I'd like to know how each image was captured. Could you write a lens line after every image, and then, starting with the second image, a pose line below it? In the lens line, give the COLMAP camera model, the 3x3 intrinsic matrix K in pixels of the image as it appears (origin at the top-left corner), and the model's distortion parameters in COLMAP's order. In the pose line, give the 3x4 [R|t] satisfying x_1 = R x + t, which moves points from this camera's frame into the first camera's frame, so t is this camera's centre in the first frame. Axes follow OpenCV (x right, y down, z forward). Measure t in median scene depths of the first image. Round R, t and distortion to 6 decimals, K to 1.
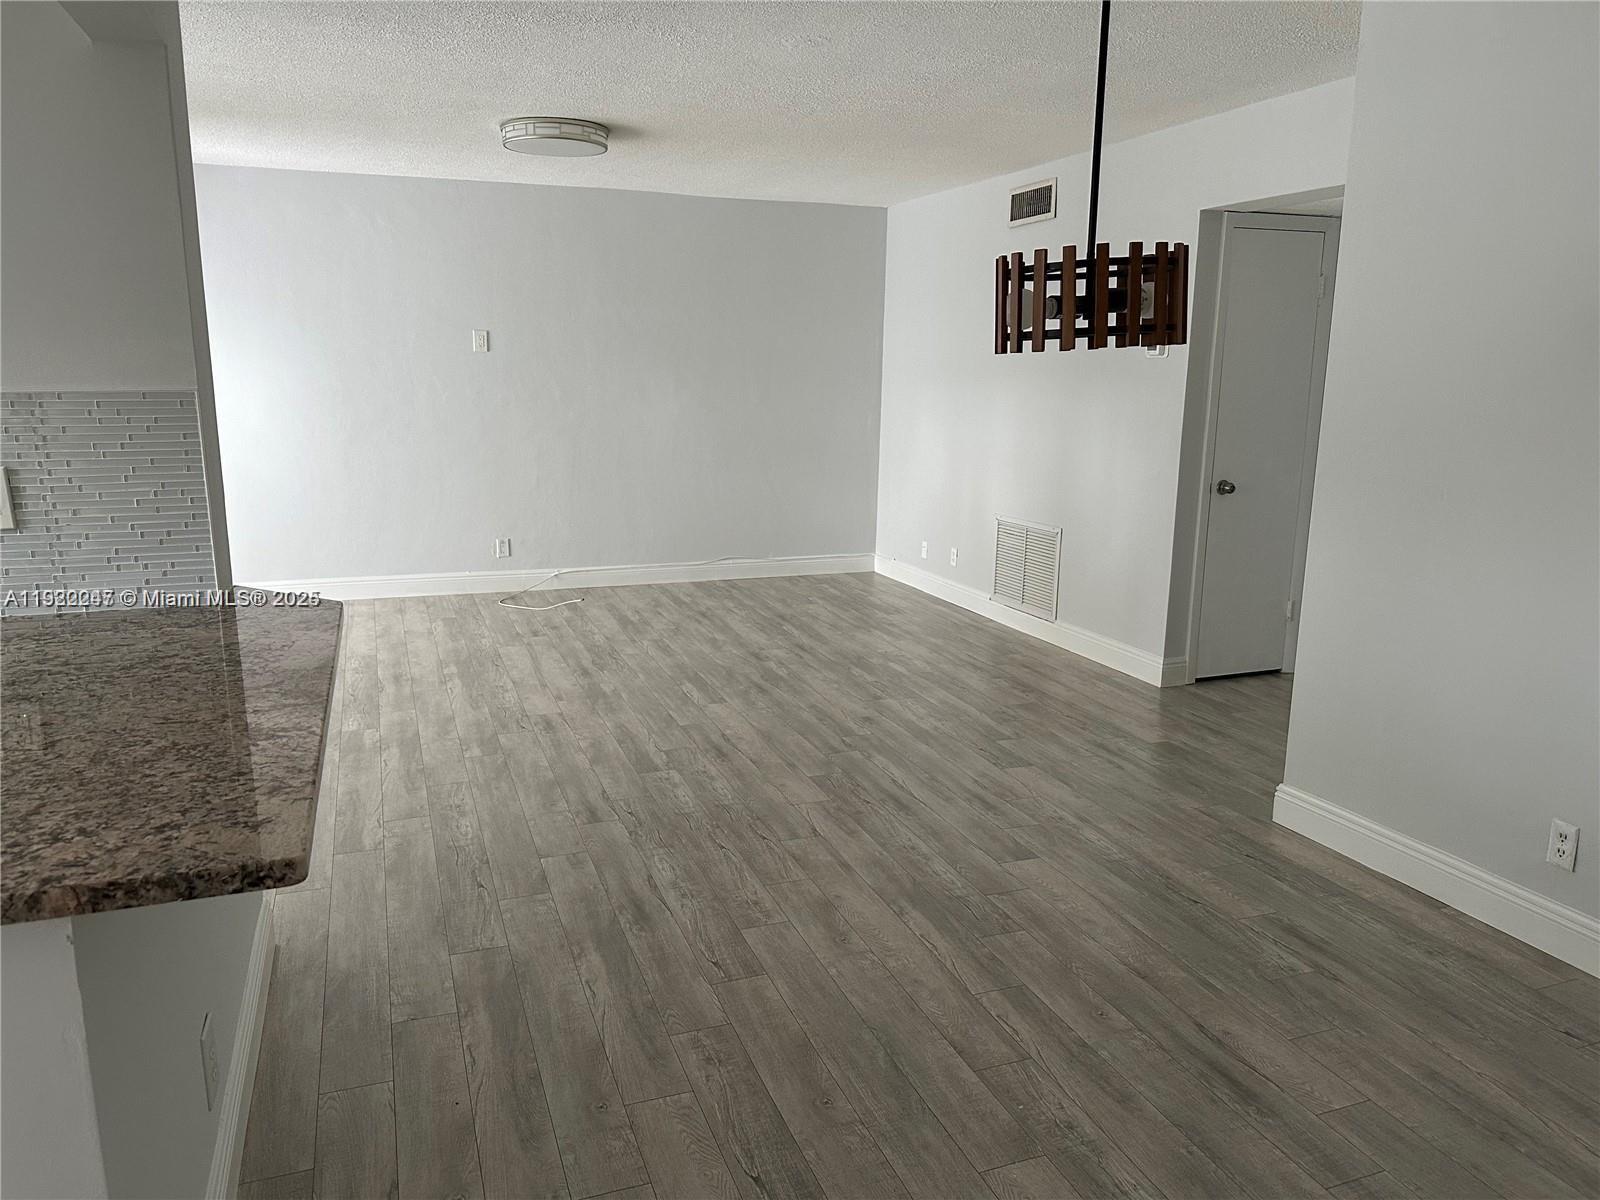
lens RADIAL K [[1132.4, 0, 797.7], [0, 1132.4, 603.4], [0, 0, 1]] dist [0.152381, -0.196603]
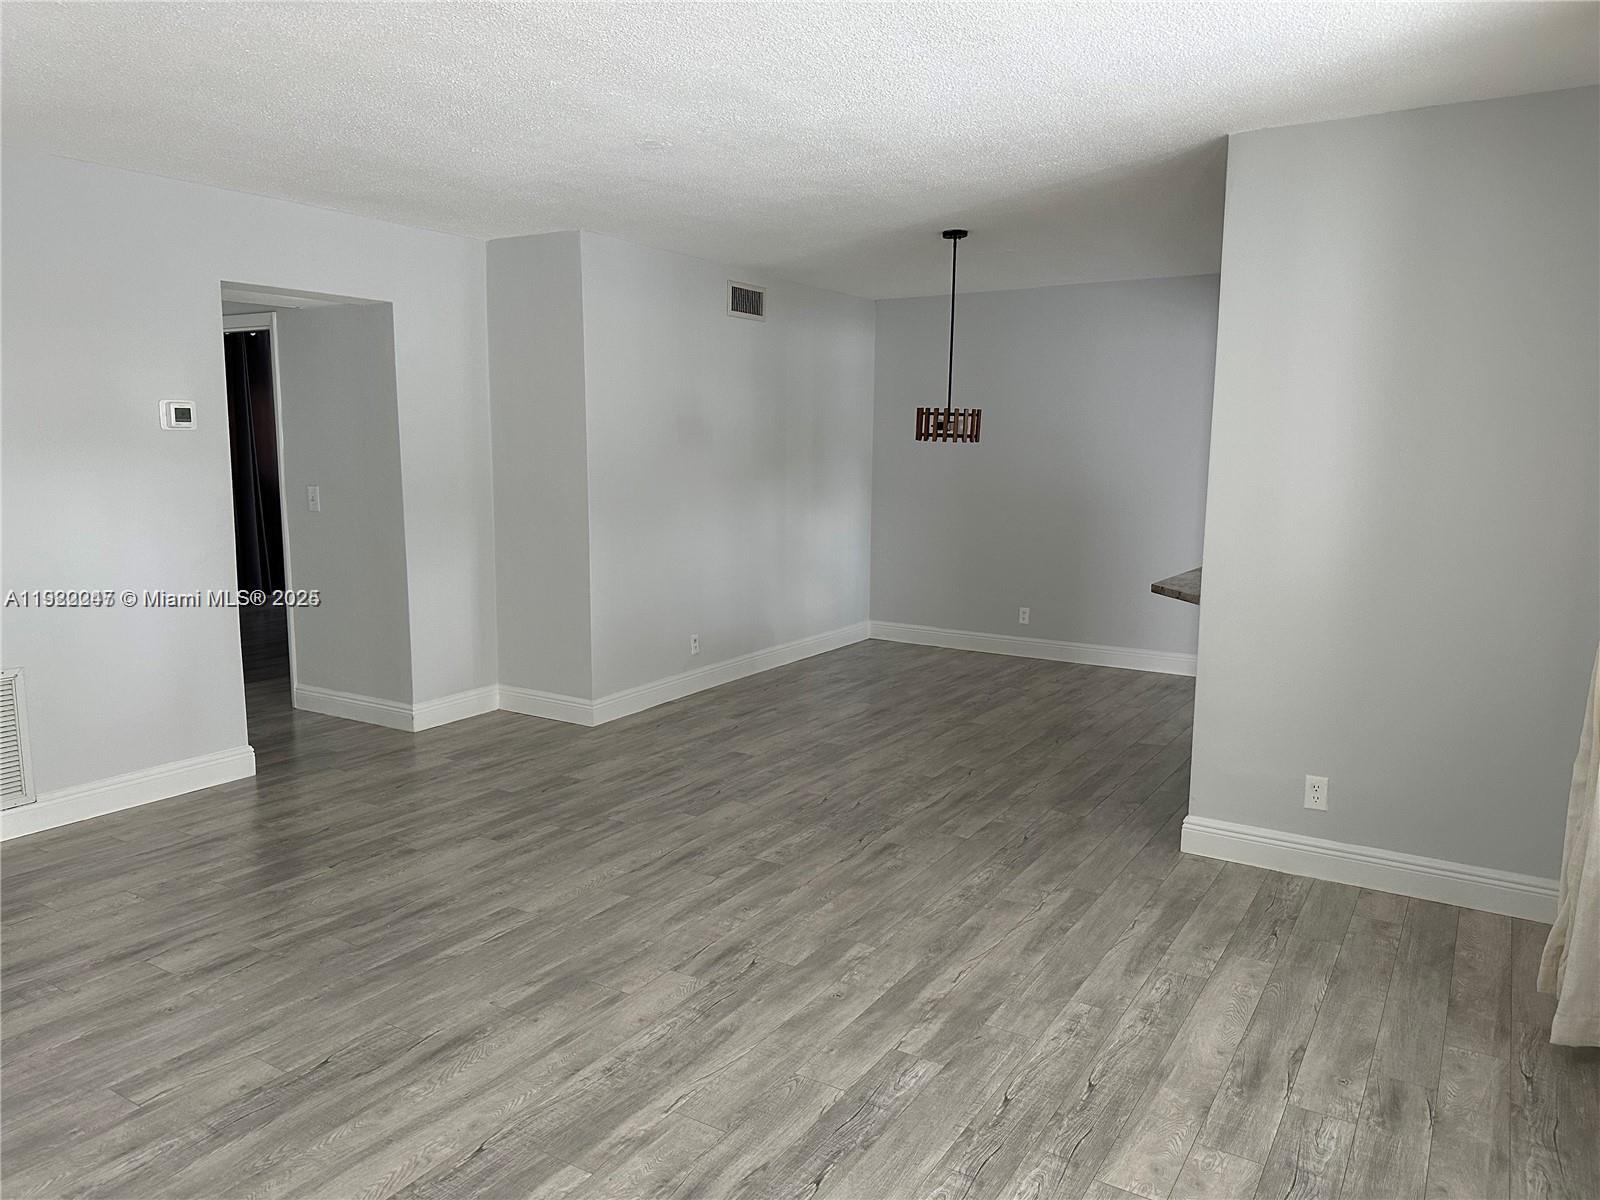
lens RADIAL K [[1132.4, 0, 797.7], [0, 1132.4, 603.4], [0, 0, 1]] dist [0.152381, -0.196603]
pose [[-0.618393, -0.122933, 0.776194, -0.822914], [0.147645, 0.951927, 0.268394, -0.302632], [-0.771875, 0.280574, -0.570515, 1.401803]]
